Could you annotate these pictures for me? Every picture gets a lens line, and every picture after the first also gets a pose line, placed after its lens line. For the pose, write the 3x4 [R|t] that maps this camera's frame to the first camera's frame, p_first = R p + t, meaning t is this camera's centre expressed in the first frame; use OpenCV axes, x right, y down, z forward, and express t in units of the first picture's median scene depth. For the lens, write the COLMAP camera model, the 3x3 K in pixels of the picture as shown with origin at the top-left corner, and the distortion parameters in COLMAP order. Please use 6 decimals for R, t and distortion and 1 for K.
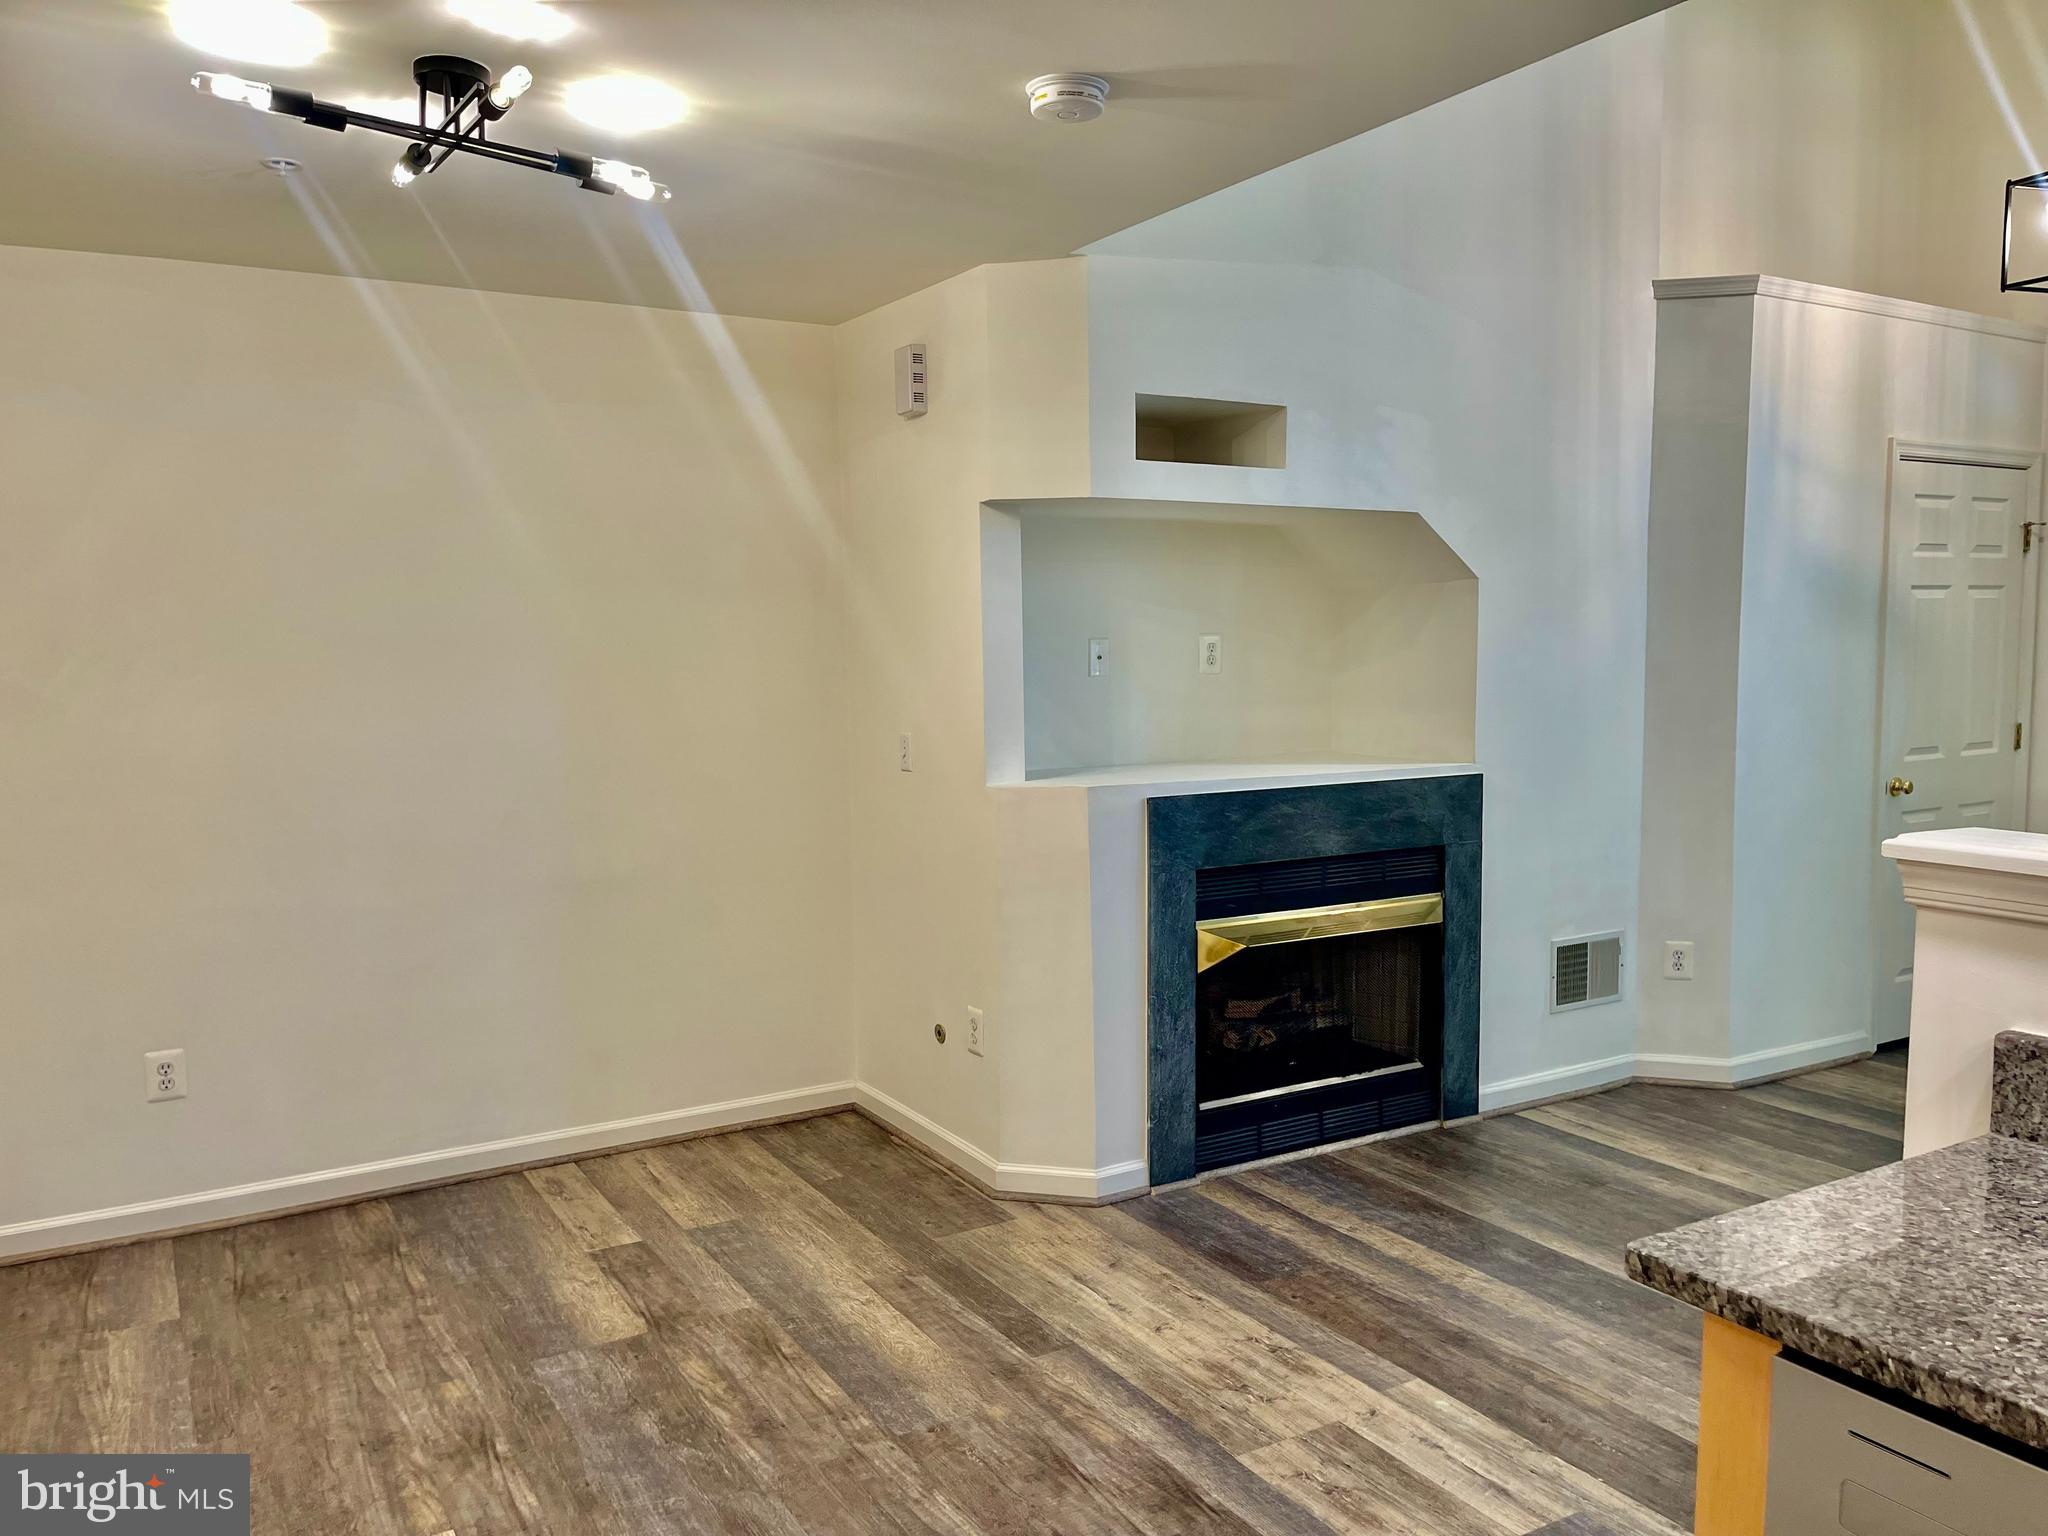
lens RADIAL K [[1550.8, 0, 1026.5], [0, 1550.8, 766.0], [0, 0, 1]] dist [0.039839, -0.032585]
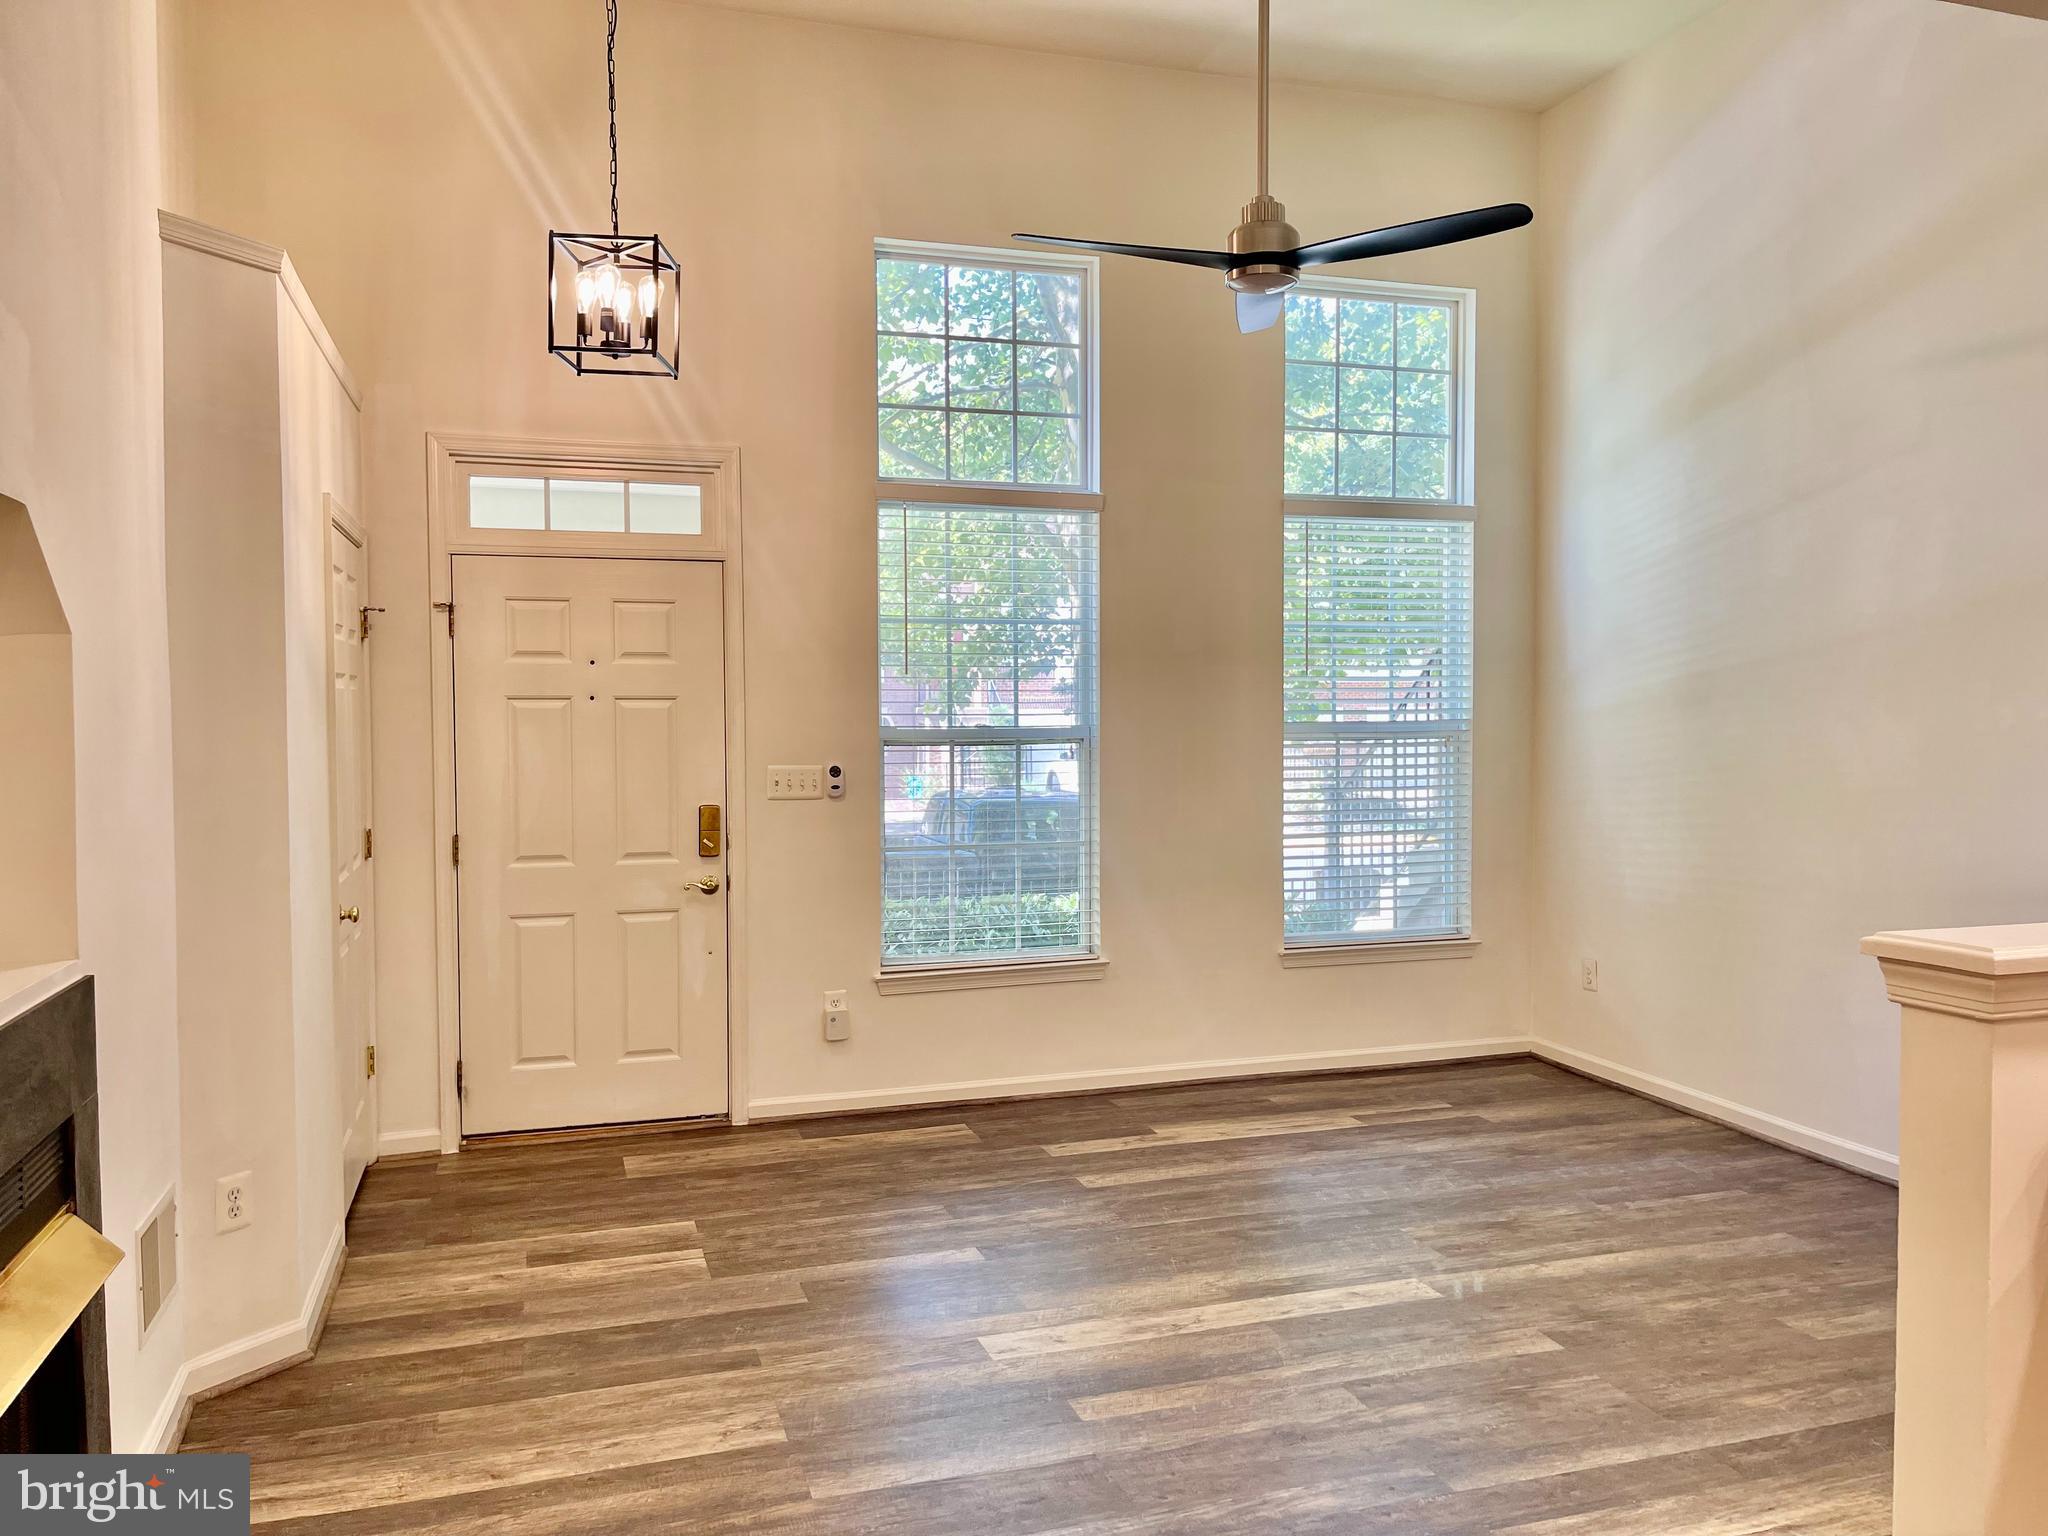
lens RADIAL K [[1550.8, 0, 1029.3], [0, 1550.8, 759.1], [0, 0, 1]] dist [0.039839, -0.032585]
pose [[0.223473, -0.021402, 0.974475, -0.271153], [0.084037, 0.996459, 0.002613, -0.066858], [-0.971081, 0.081308, 0.224480, 0.760291]]
